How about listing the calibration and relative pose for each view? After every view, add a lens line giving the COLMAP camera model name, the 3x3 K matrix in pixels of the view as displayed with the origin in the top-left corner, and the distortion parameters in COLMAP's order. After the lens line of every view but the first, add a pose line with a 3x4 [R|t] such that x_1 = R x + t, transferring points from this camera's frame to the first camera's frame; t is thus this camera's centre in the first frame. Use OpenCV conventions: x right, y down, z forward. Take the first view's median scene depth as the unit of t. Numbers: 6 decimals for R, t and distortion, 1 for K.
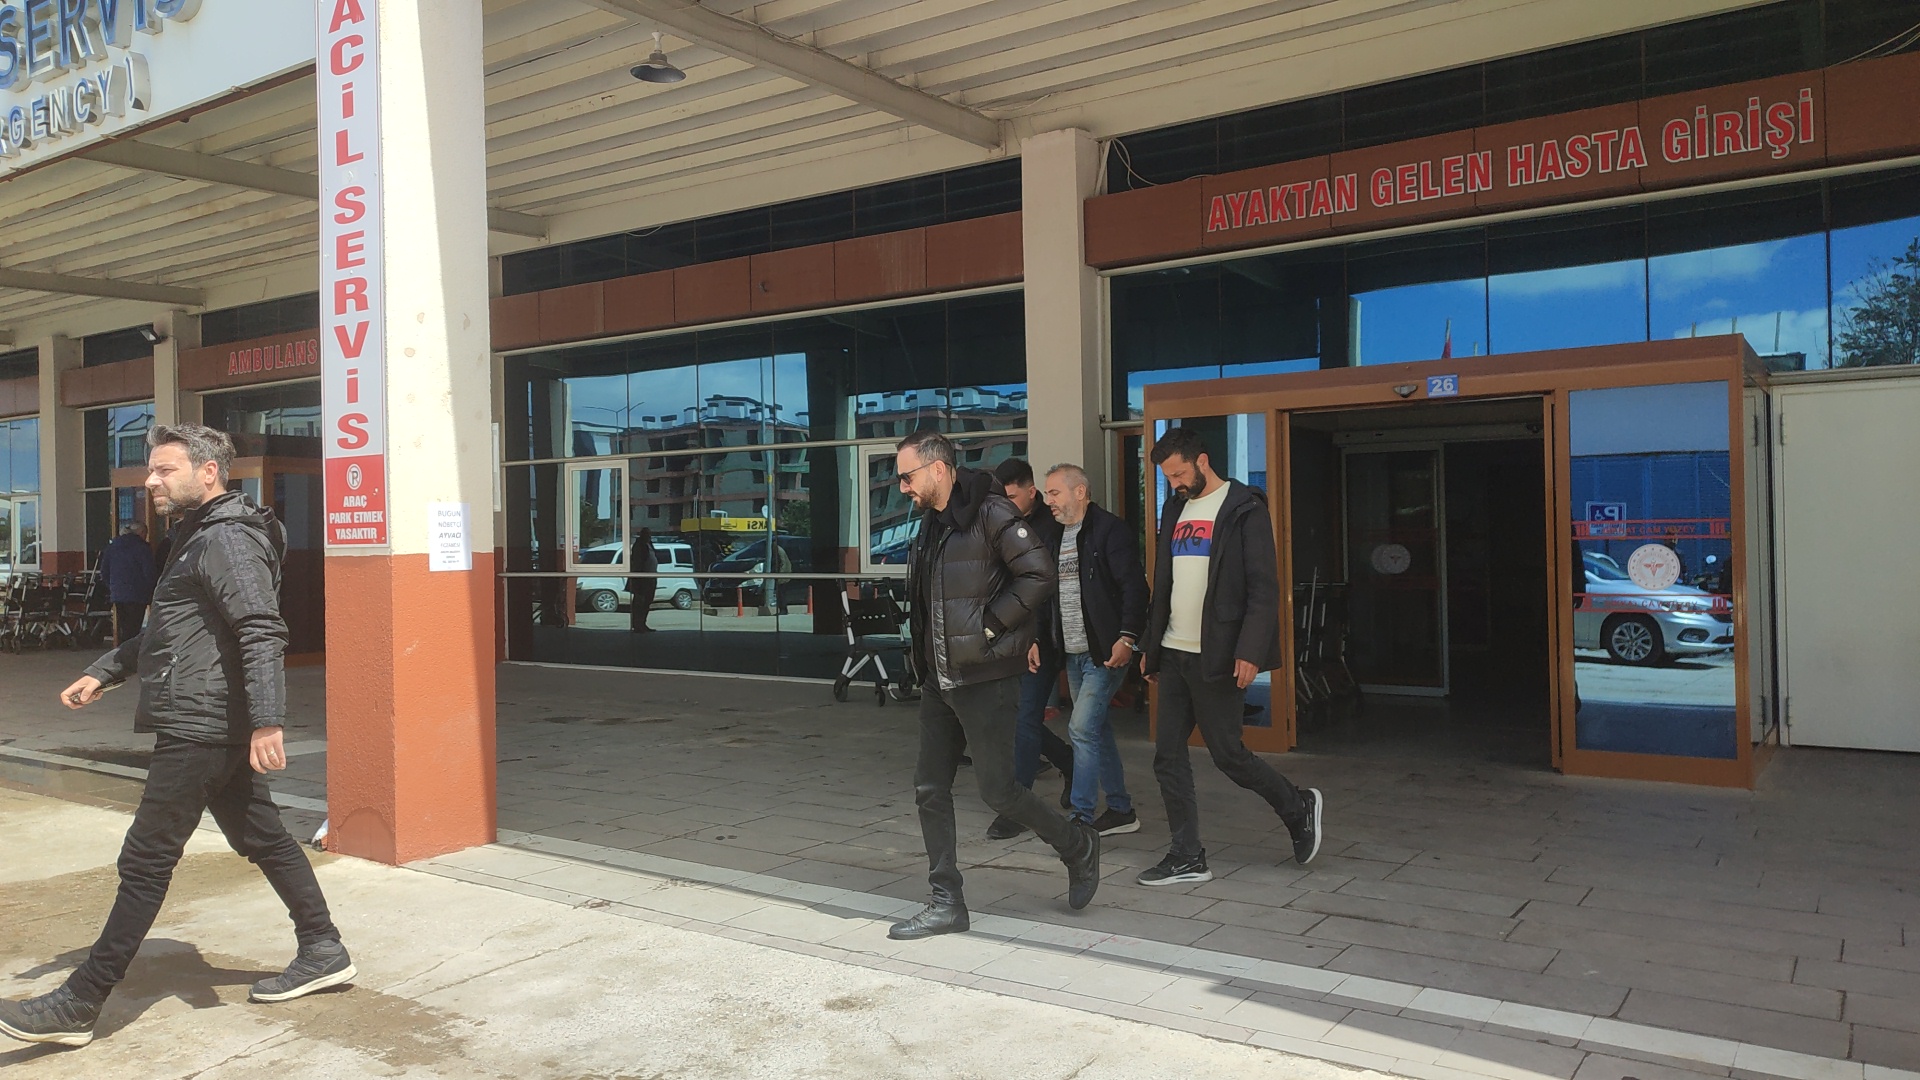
lens RADIAL K [[1401.4, 0, 960.0], [0, 1401.4, 540.0], [0, 0, 1]] dist [0.034155, 0.001747]
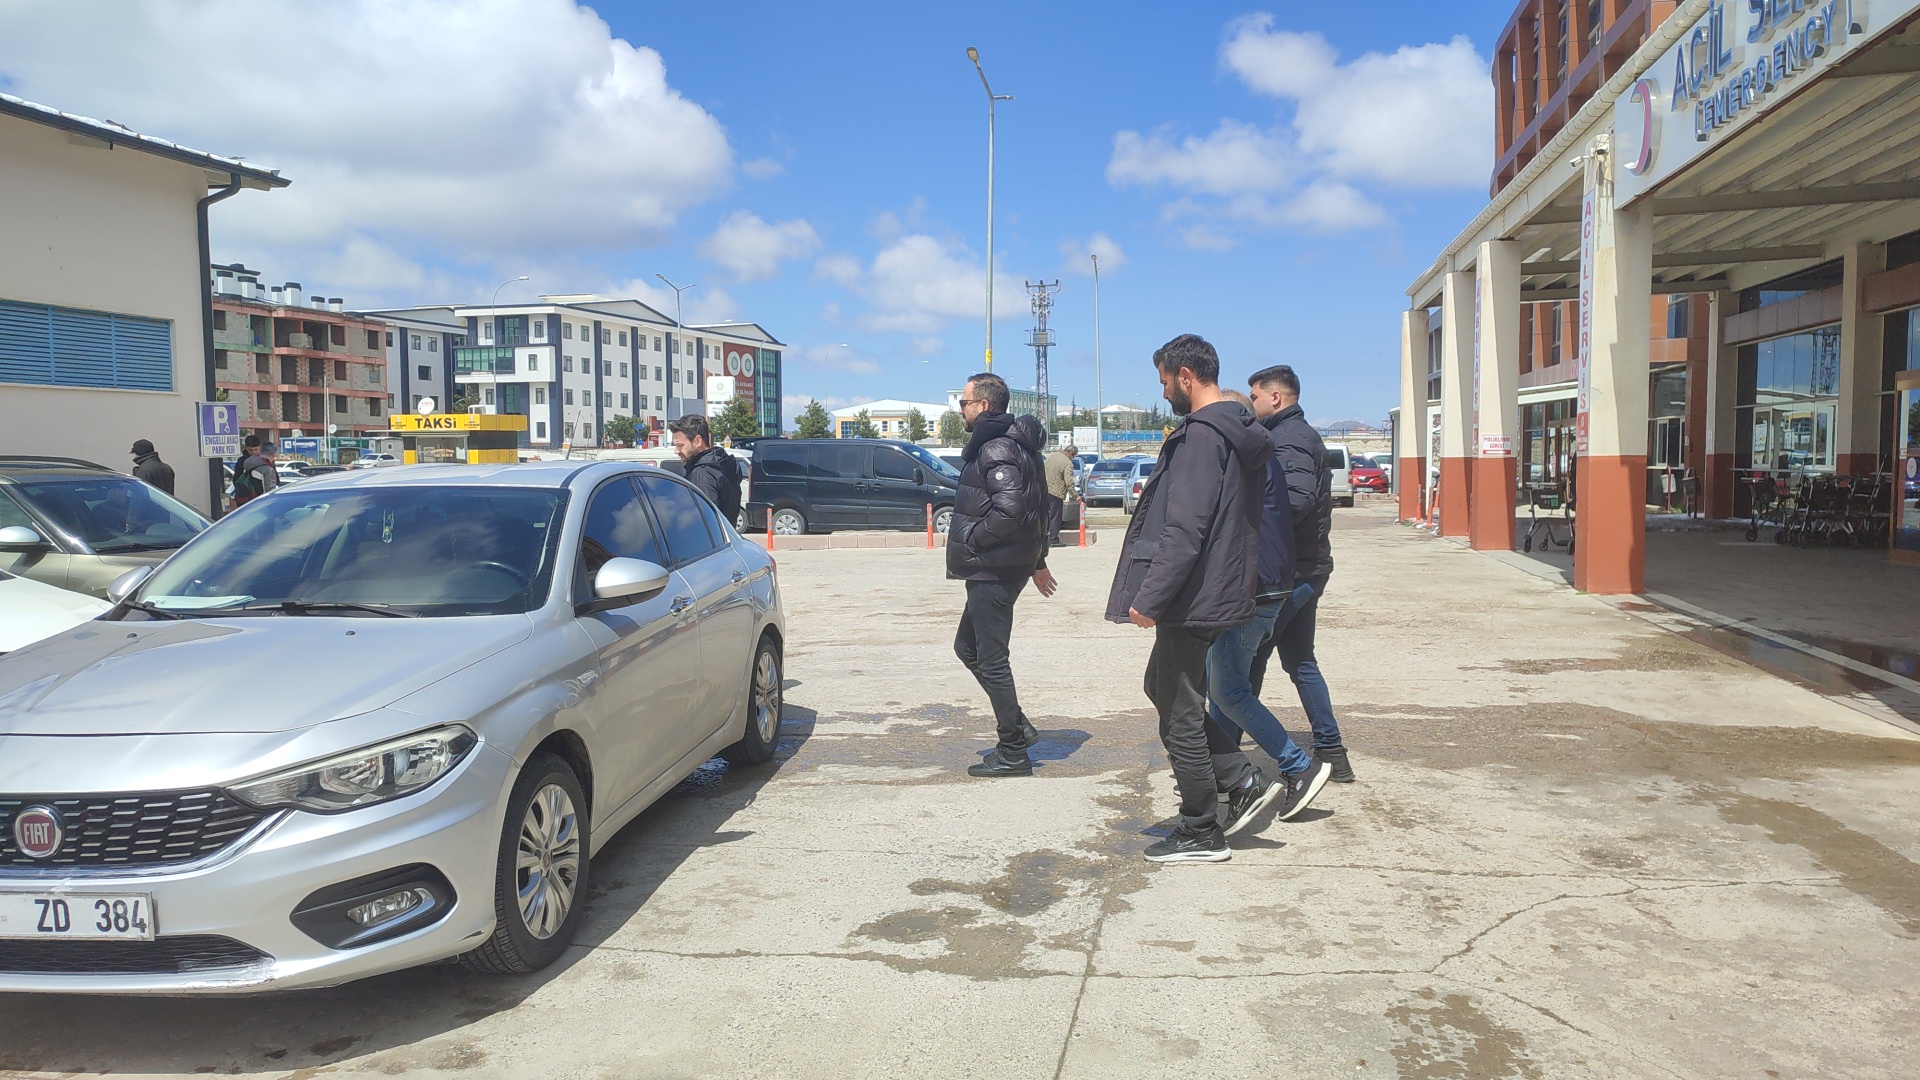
lens RADIAL K [[1401.4, 0, 960.0], [0, 1401.4, 540.0], [0, 0, 1]] dist [0.034155, 0.001747]
pose [[0.406250, 0.066654, -0.911327, 0.129961], [-0.004088, 0.997459, 0.071132, -0.000041], [0.913753, -0.025172, 0.405491, -0.043762]]
